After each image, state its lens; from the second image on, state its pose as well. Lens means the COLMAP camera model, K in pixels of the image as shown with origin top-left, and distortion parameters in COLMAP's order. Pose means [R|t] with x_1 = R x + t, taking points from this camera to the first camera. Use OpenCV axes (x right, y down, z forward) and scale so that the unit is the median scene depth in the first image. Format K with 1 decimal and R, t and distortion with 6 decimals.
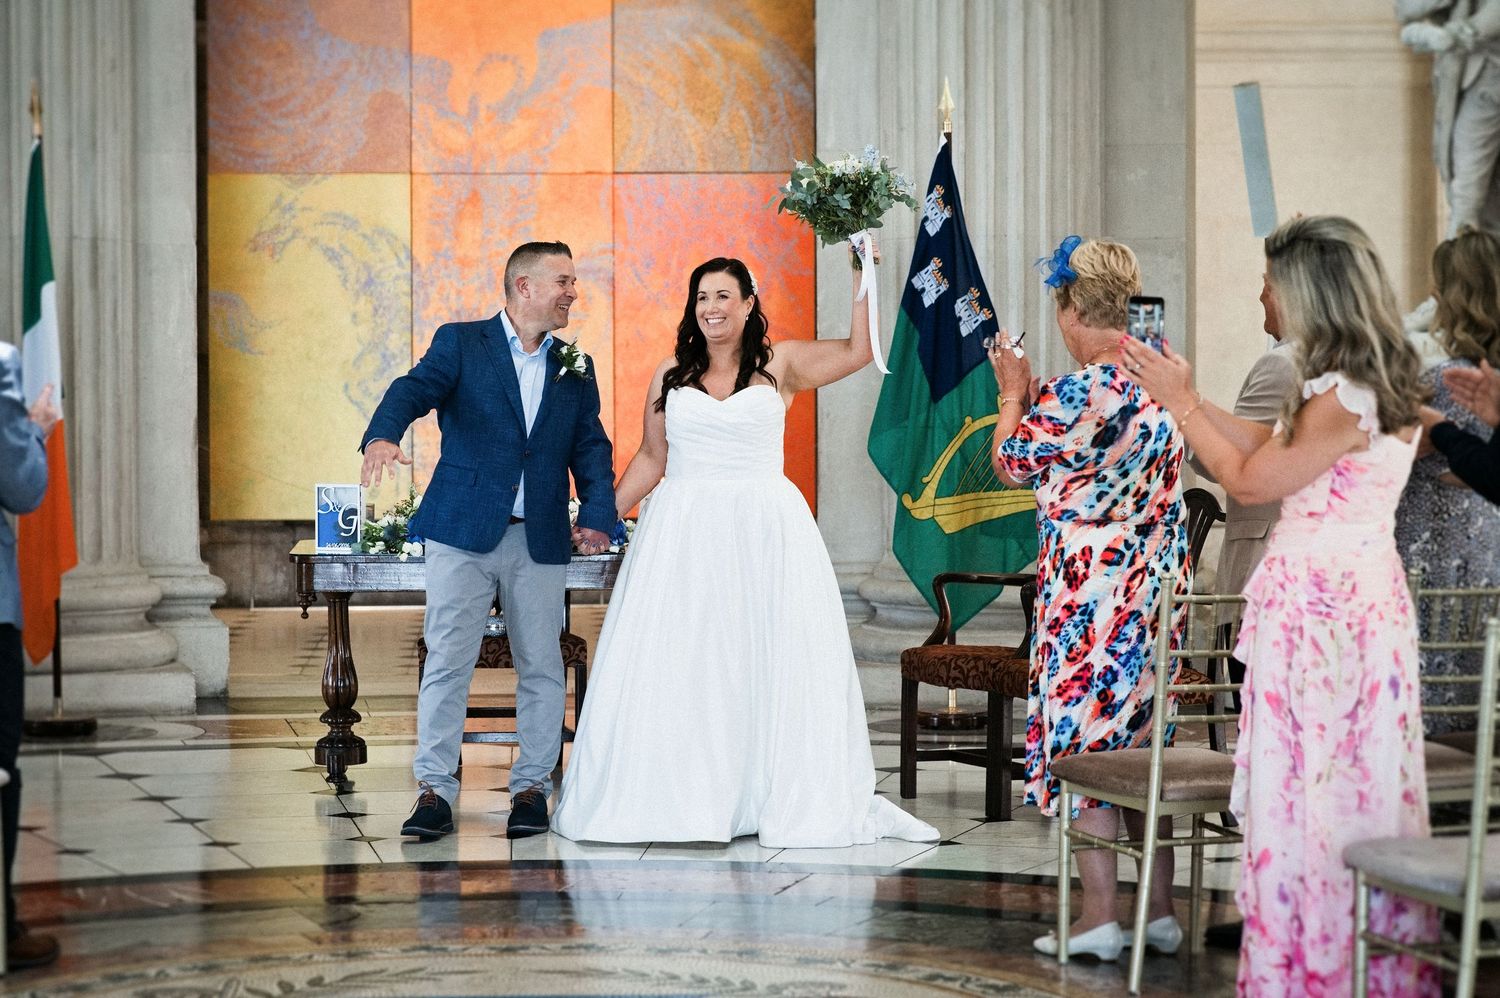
lens RADIAL K [[3513.6, 0, 731.7], [0, 3513.6, 499.8], [0, 0, 1]] dist [-0.036489, -0.141677]
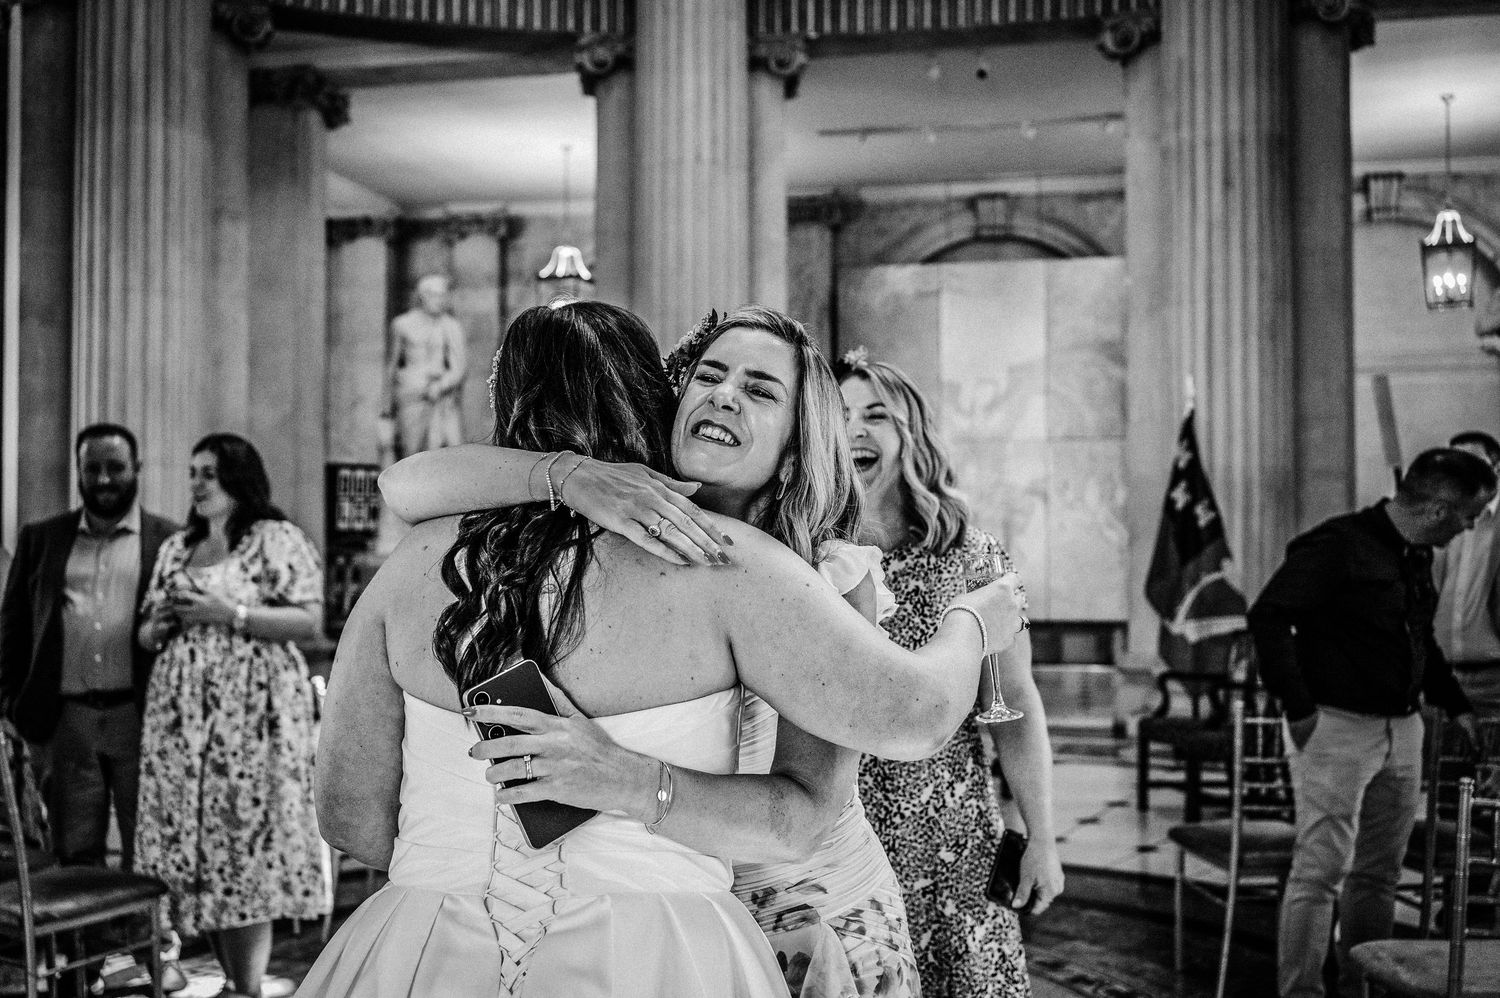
lens RADIAL K [[1584.9, 0, 750.0], [0, 1584.9, 499.0], [0, 0, 1]] dist [0.011896, -0.002248]
pose [[0.964173, -0.003084, -0.265255, 0.059442], [-0.013209, 0.998134, -0.059616, -0.011154], [0.264944, 0.060984, 0.962333, 0.196431]]
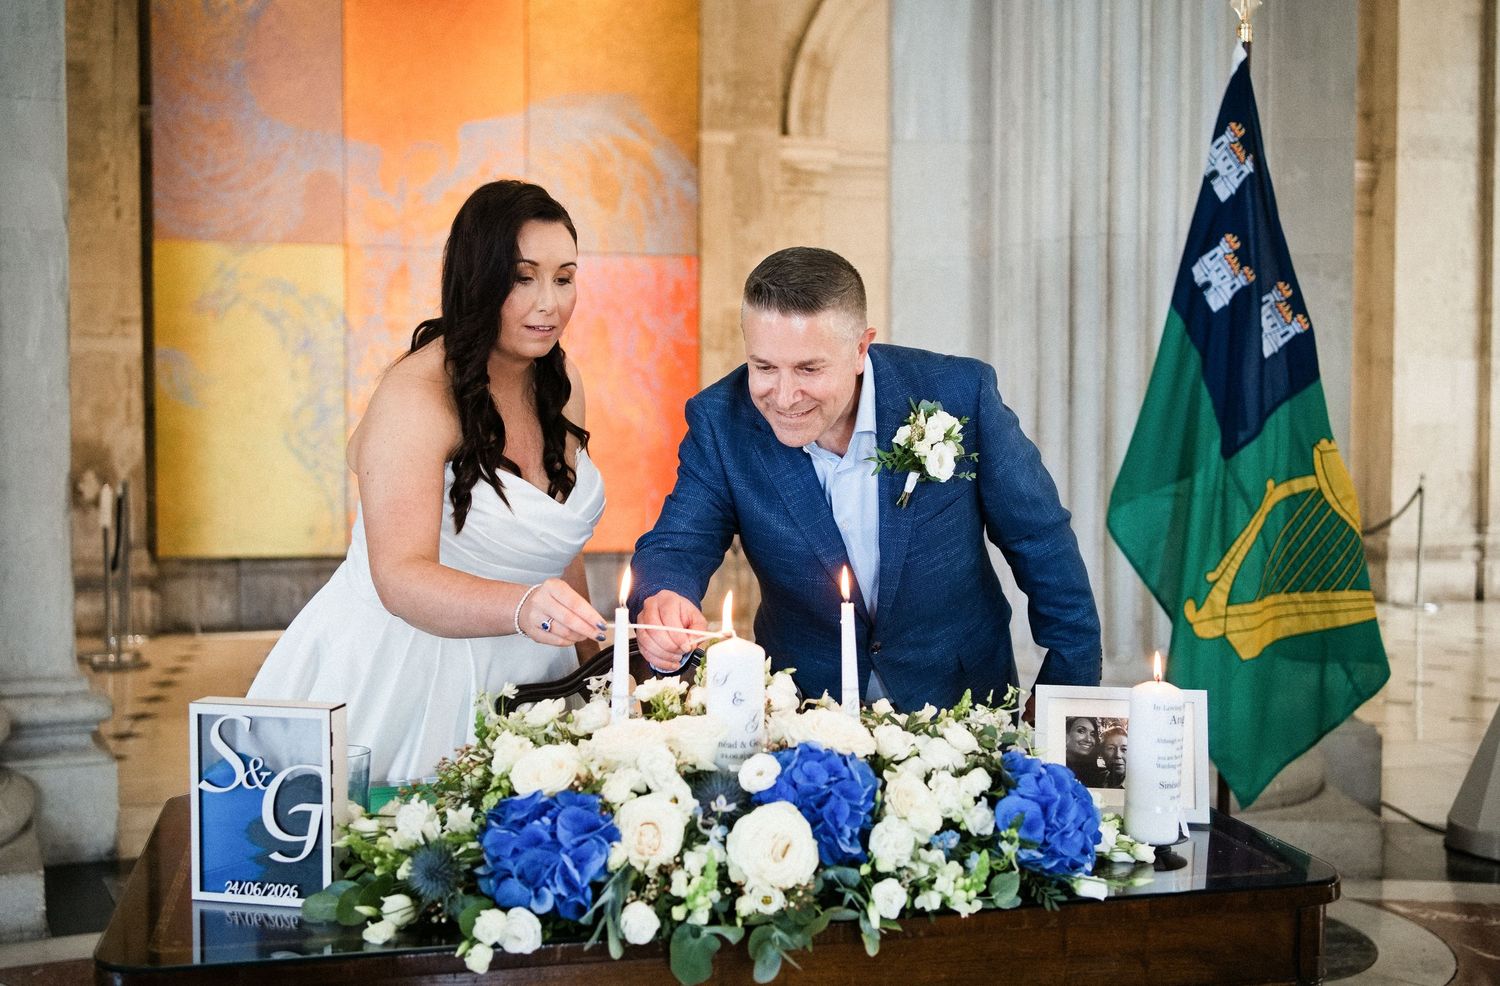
lens RADIAL K [[1568.3, 0, 749.3], [0, 1568.3, 498.2], [0, 0, 1]] dist [0.006354, -0.028612]
pose [[0.984181, -0.001037, 0.177164, -0.080225], [0.000528, 0.999996, 0.002917, -0.021187], [-0.177166, -0.002778, 0.984177, 0.729760]]
